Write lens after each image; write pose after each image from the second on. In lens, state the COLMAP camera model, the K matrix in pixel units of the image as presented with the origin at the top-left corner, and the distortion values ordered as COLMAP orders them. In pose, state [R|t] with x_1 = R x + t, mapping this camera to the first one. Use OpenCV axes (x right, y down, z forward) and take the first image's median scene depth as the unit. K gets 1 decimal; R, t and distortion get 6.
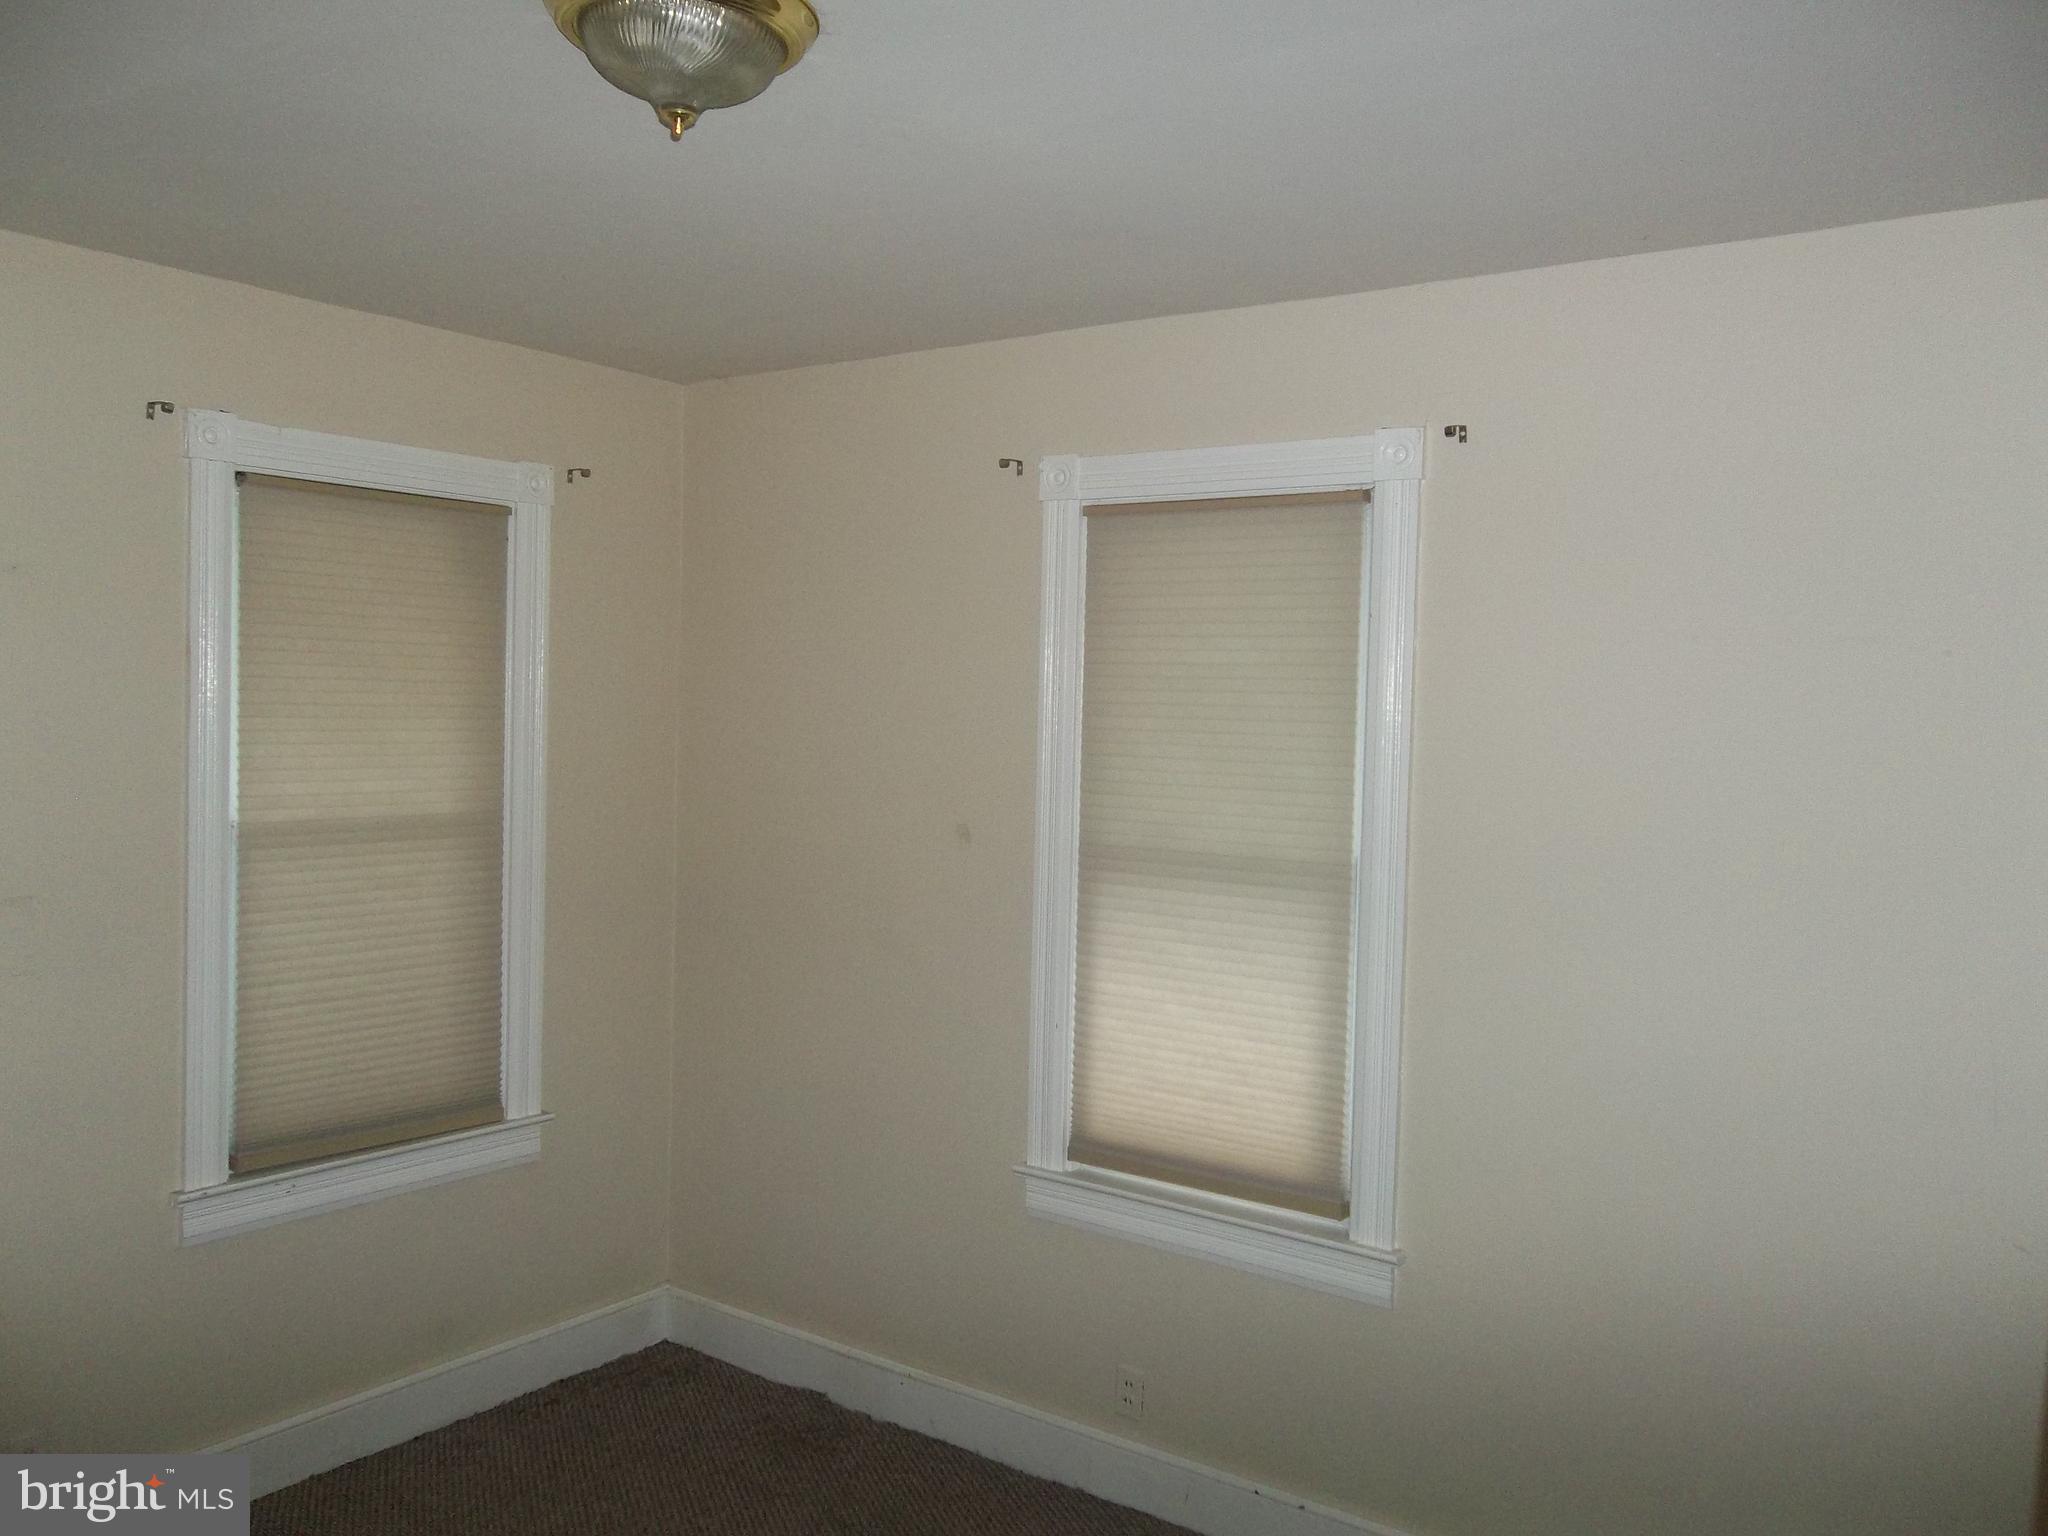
lens RADIAL K [[1684.9, 0, 1024.0], [0, 1684.9, 768.0], [0, 0, 1]] dist [-0.025910, 0.056053]
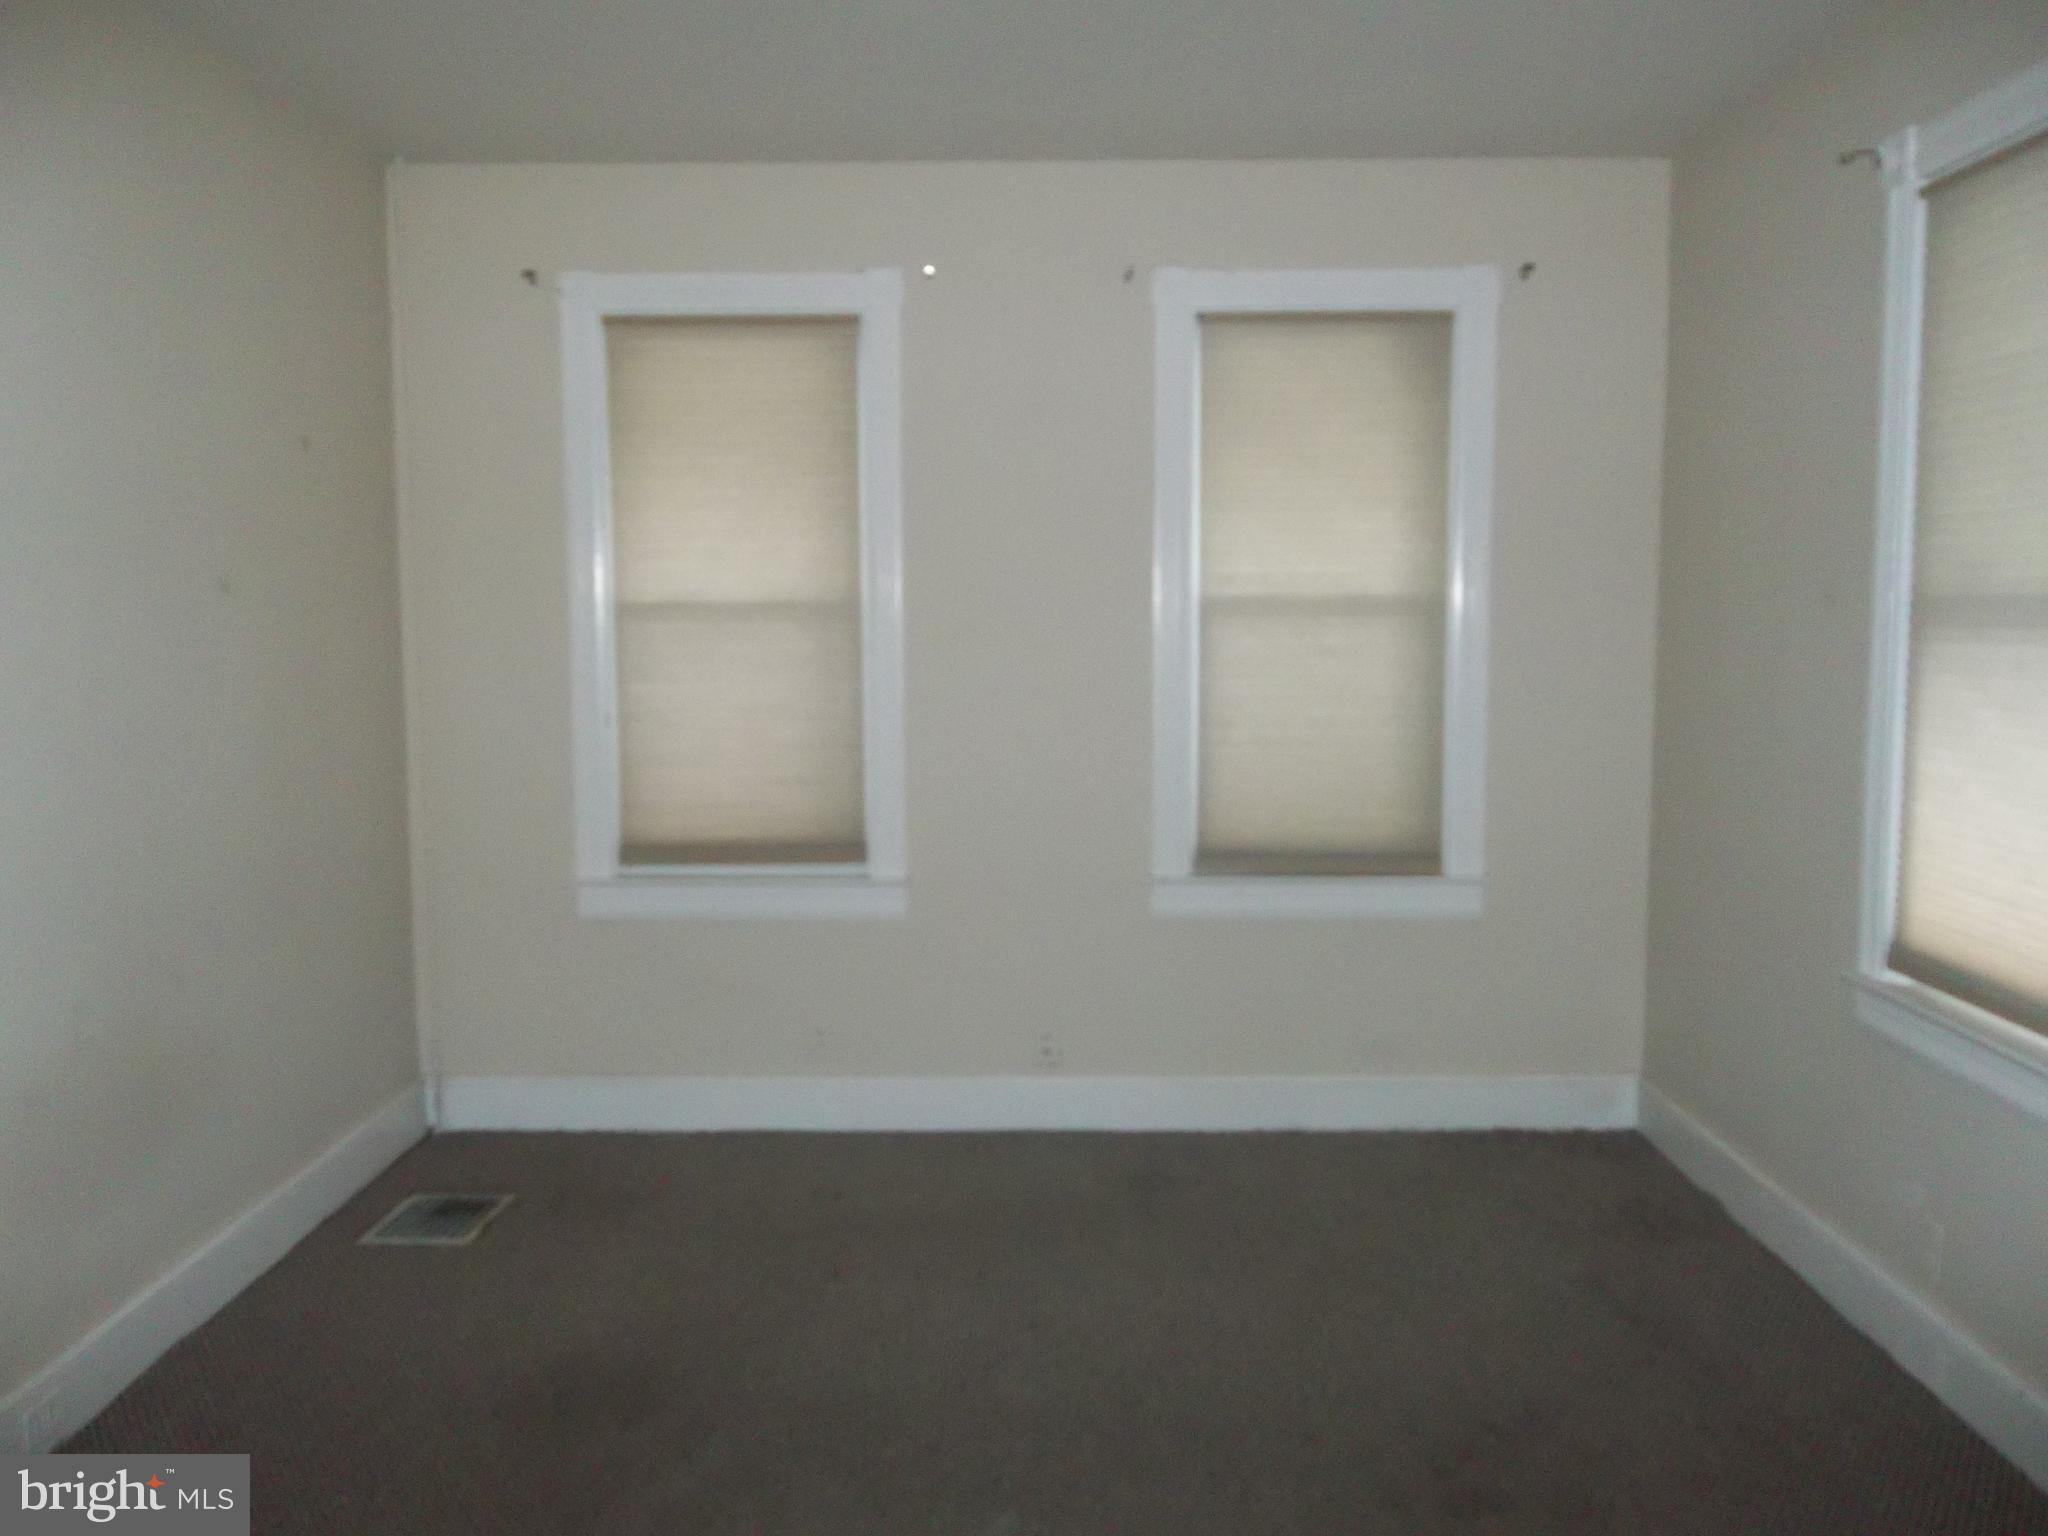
lens RADIAL K [[1684.9, 0, 1024.0], [0, 1684.9, 768.0], [0, 0, 1]] dist [-0.025910, 0.056053]
pose [[0.567963, 0.050045, -0.821531, 0.476731], [-0.012422, 0.998557, 0.052240, 0.092472], [0.822961, -0.019465, 0.567765, 0.155198]]
